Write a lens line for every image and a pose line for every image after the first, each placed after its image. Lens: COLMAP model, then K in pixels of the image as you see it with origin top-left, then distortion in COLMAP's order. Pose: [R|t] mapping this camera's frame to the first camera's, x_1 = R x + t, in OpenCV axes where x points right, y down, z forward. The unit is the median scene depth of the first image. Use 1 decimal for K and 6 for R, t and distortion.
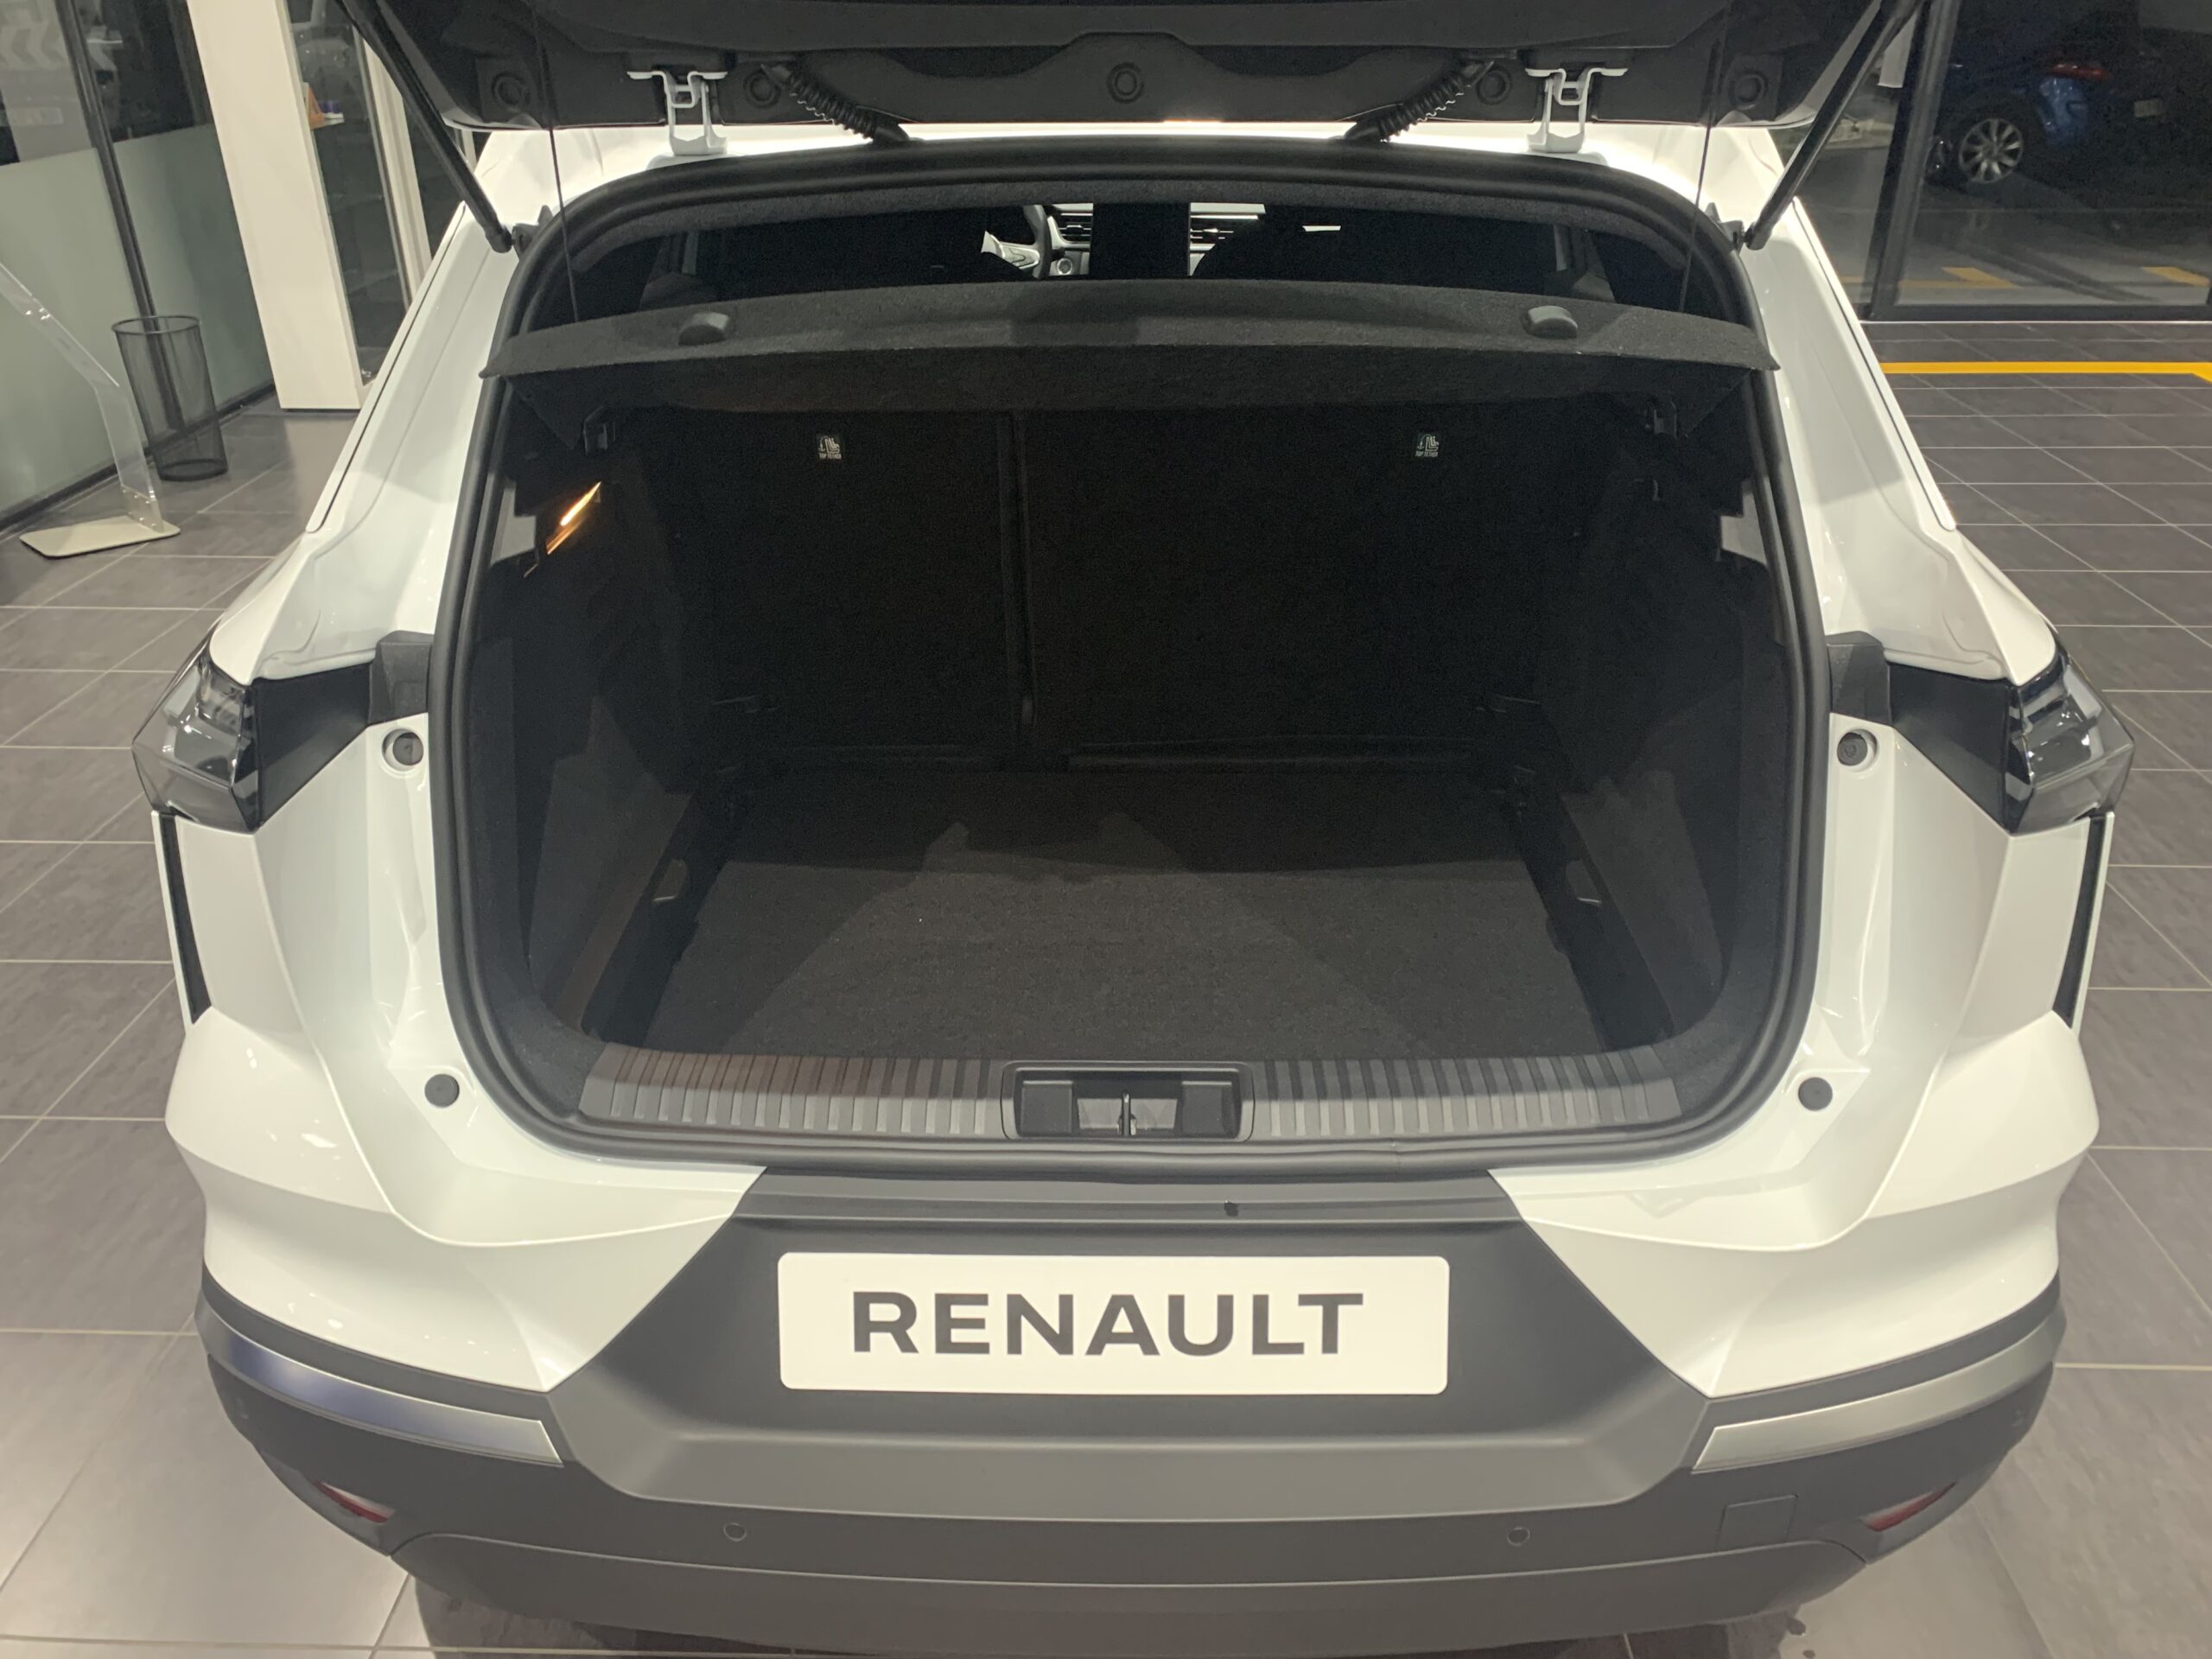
lens RADIAL K [[1673.0, 0, 1109.0], [0, 1673.0, 820.4], [0, 0, 1]] dist [0.007382, -0.009719]
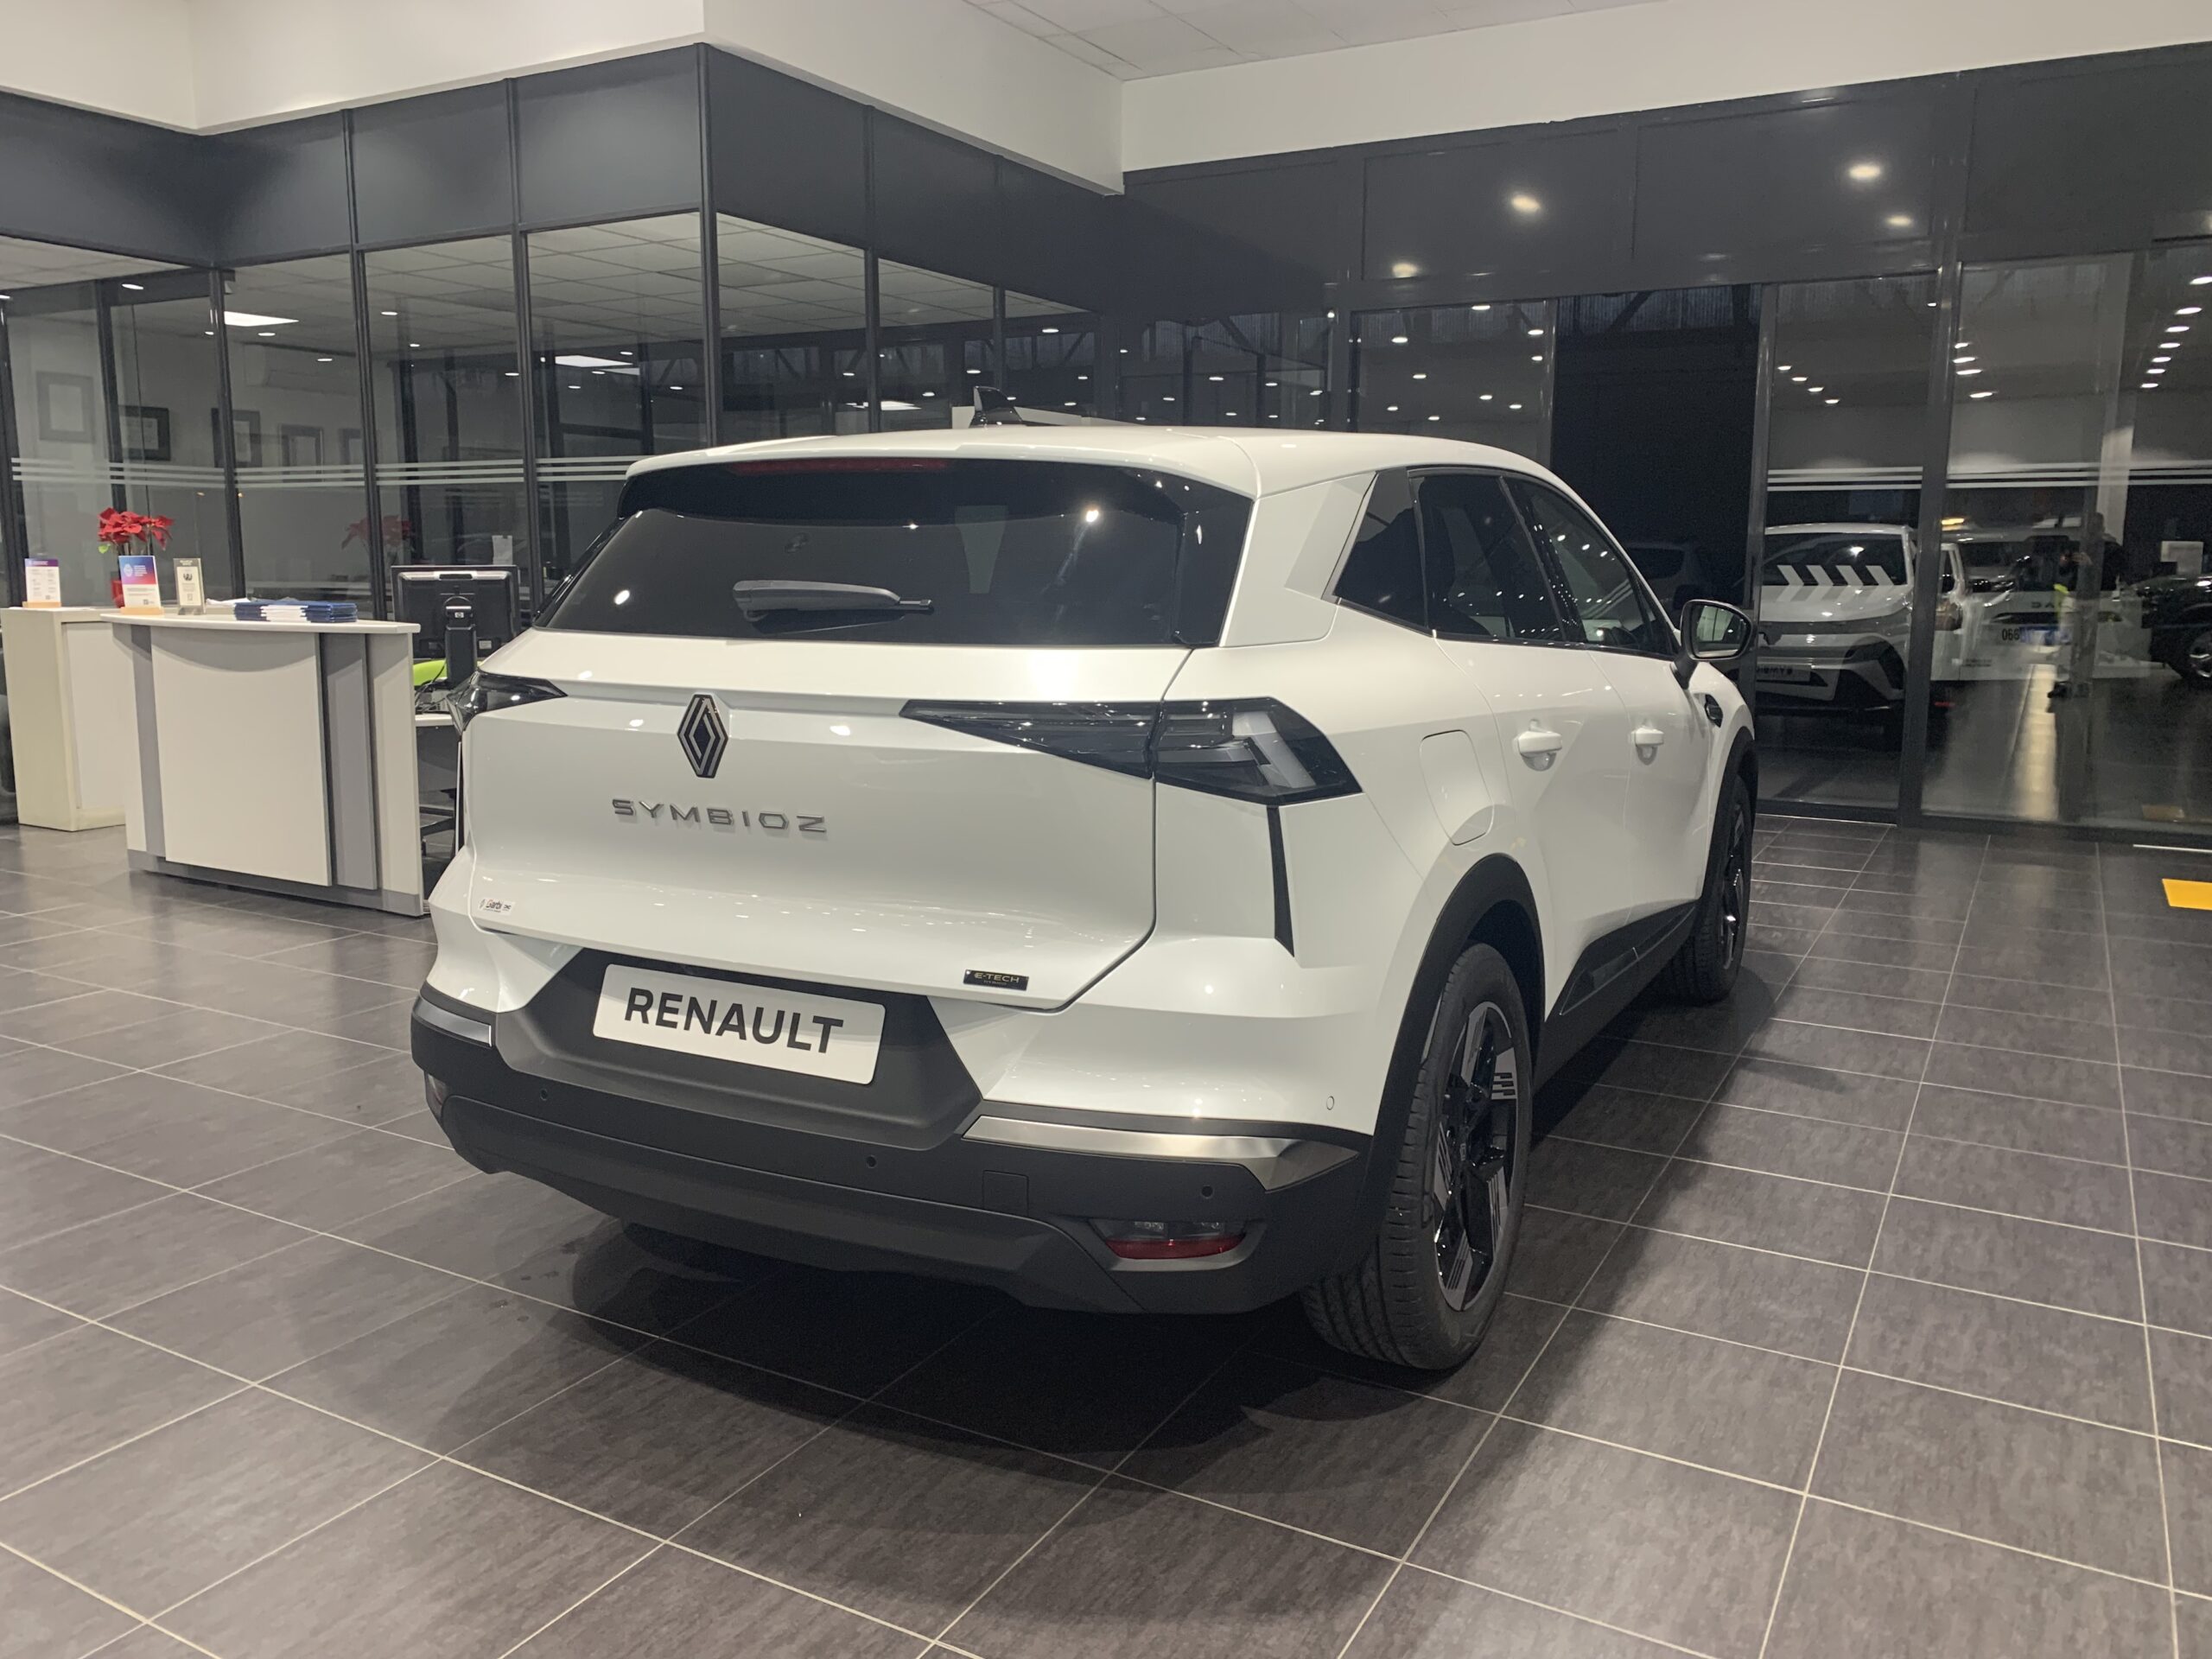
lens RADIAL K [[1673.0, 0, 1102.2], [0, 1673.0, 812.4], [0, 0, 1]] dist [0.007382, -0.009719]
pose [[0.878573, 0.067811, -0.472769, 1.218114], [-0.220747, 0.935450, -0.276052, 0.505242], [0.423532, 0.346895, 0.836830, -0.449938]]
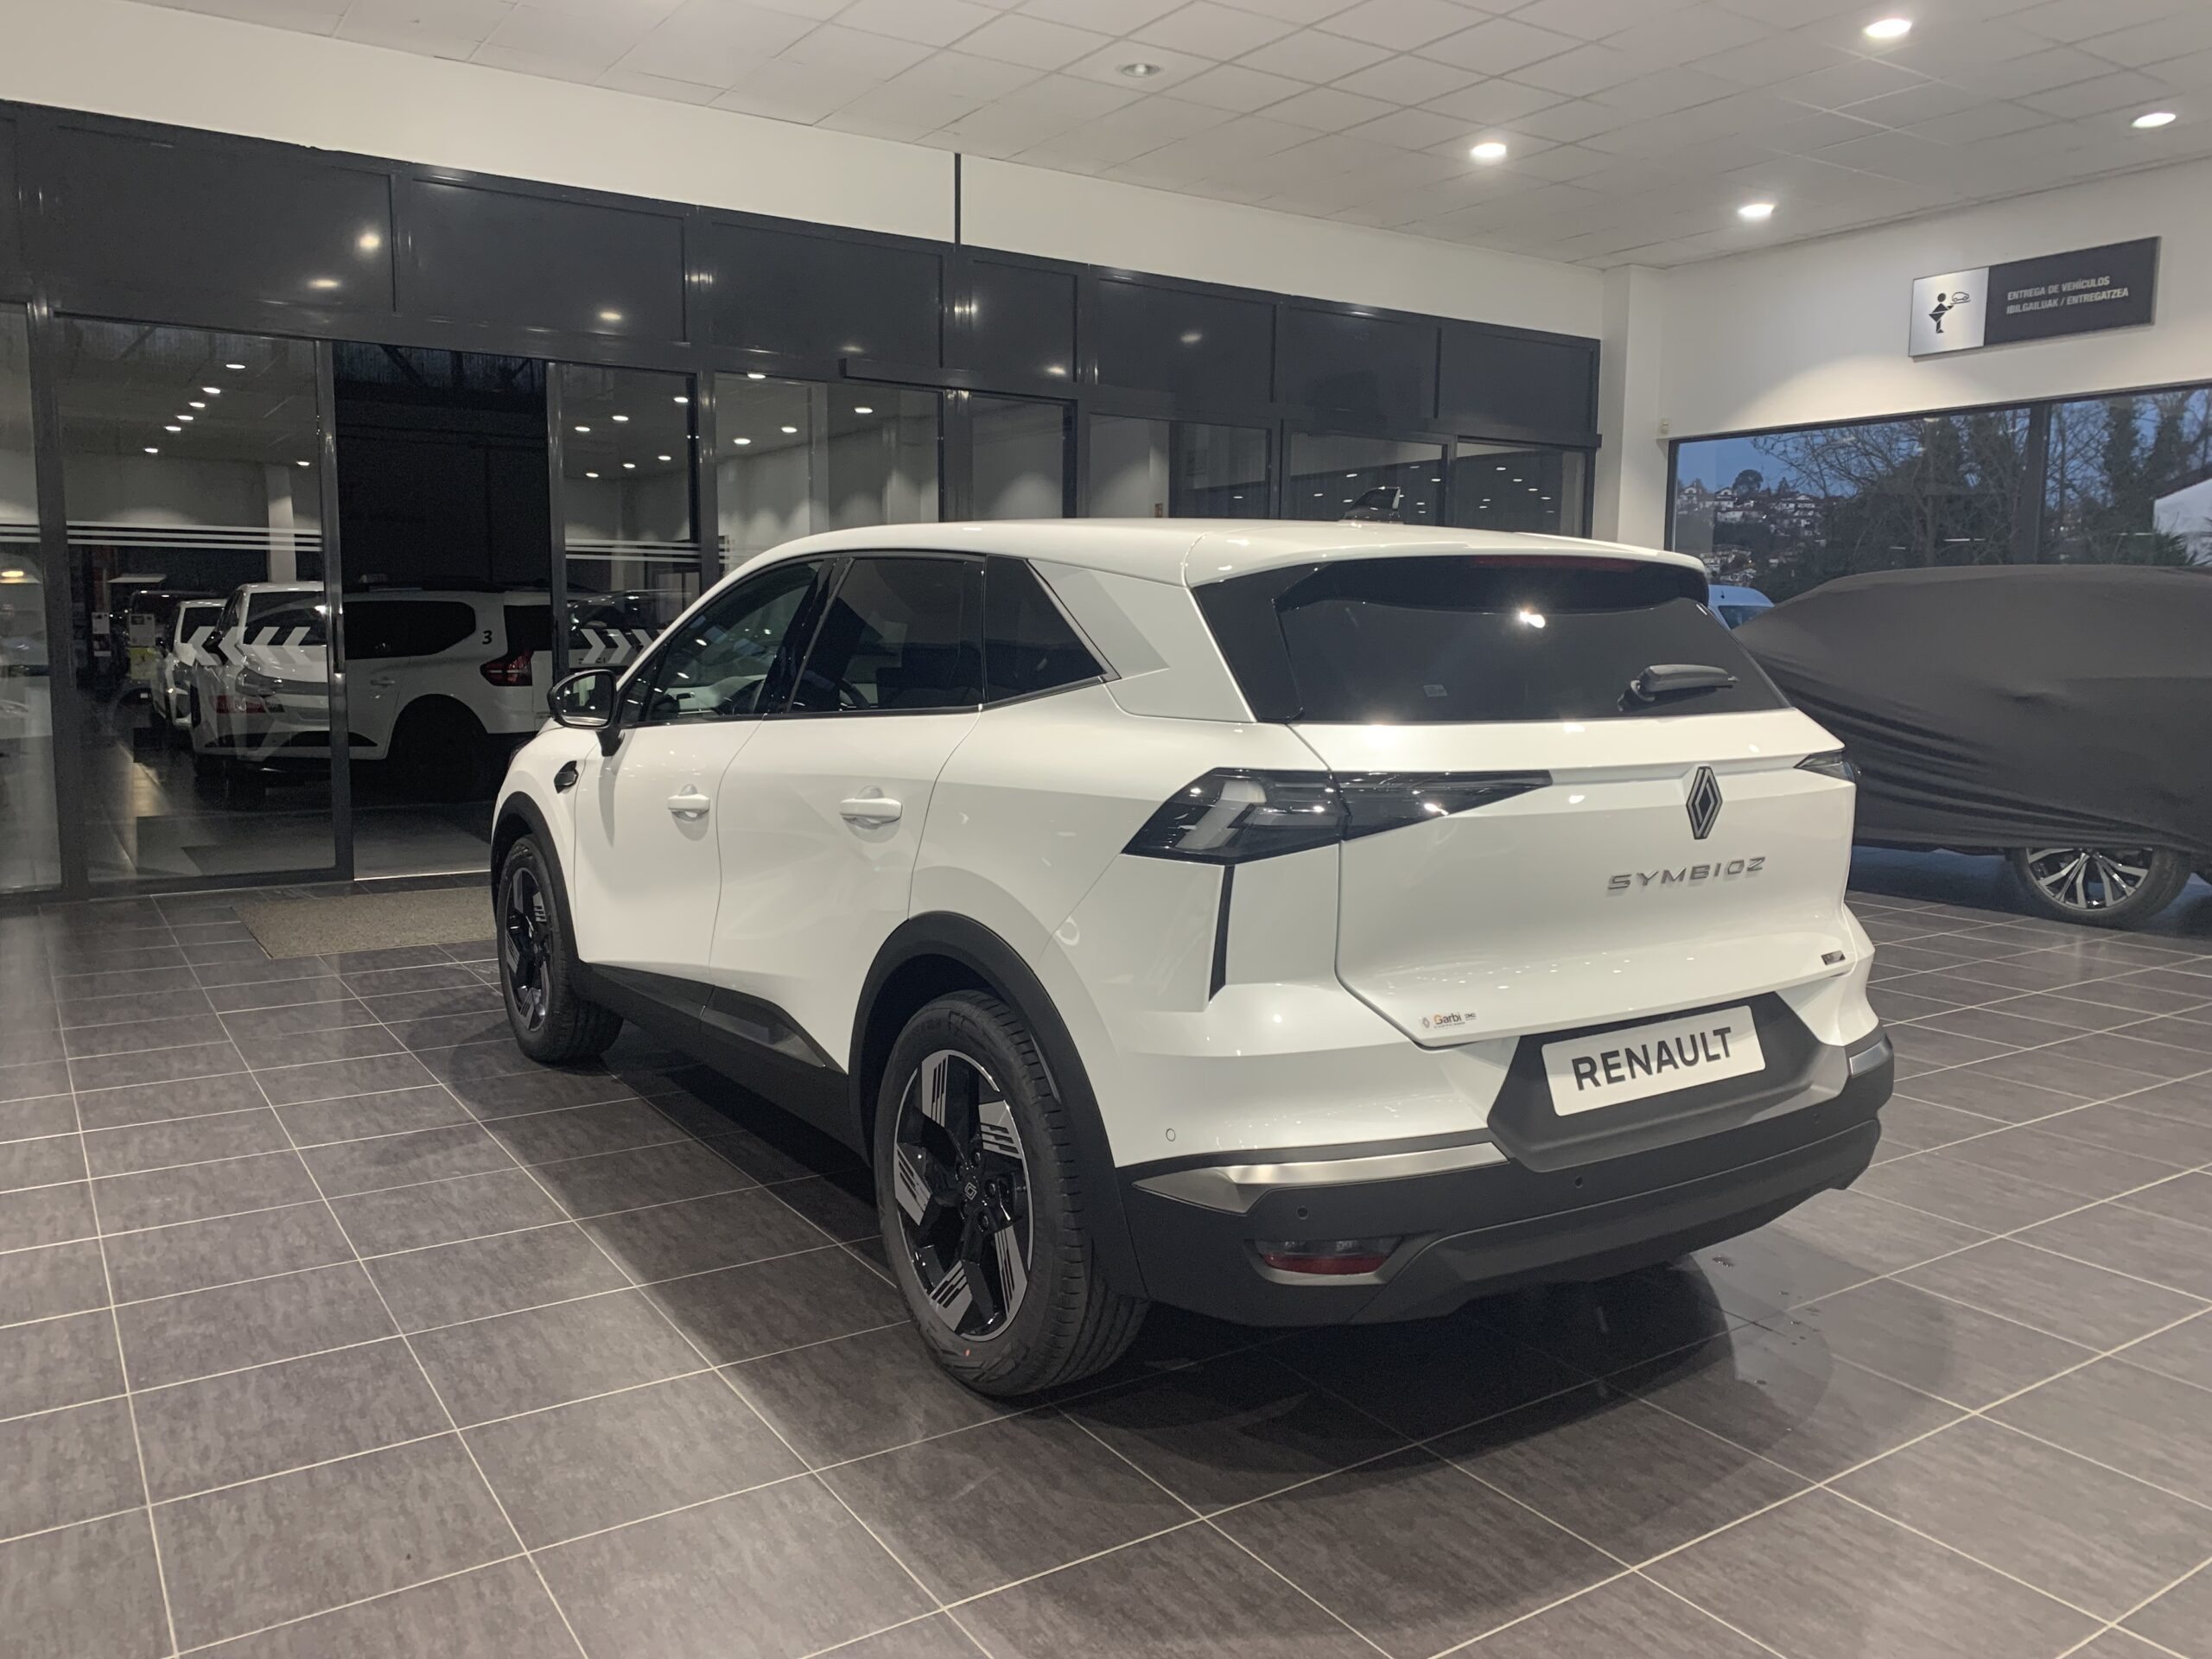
lens RADIAL K [[1673.0, 0, 1116.5], [0, 1673.0, 839.3], [0, 0, 1]] dist [0.007382, -0.009719]
pose [[0.819020, -0.060899, 0.570524, -1.708714], [0.257134, 0.927866, -0.270088, 0.436913], [-0.512922, 0.367909, 0.775600, -0.356259]]
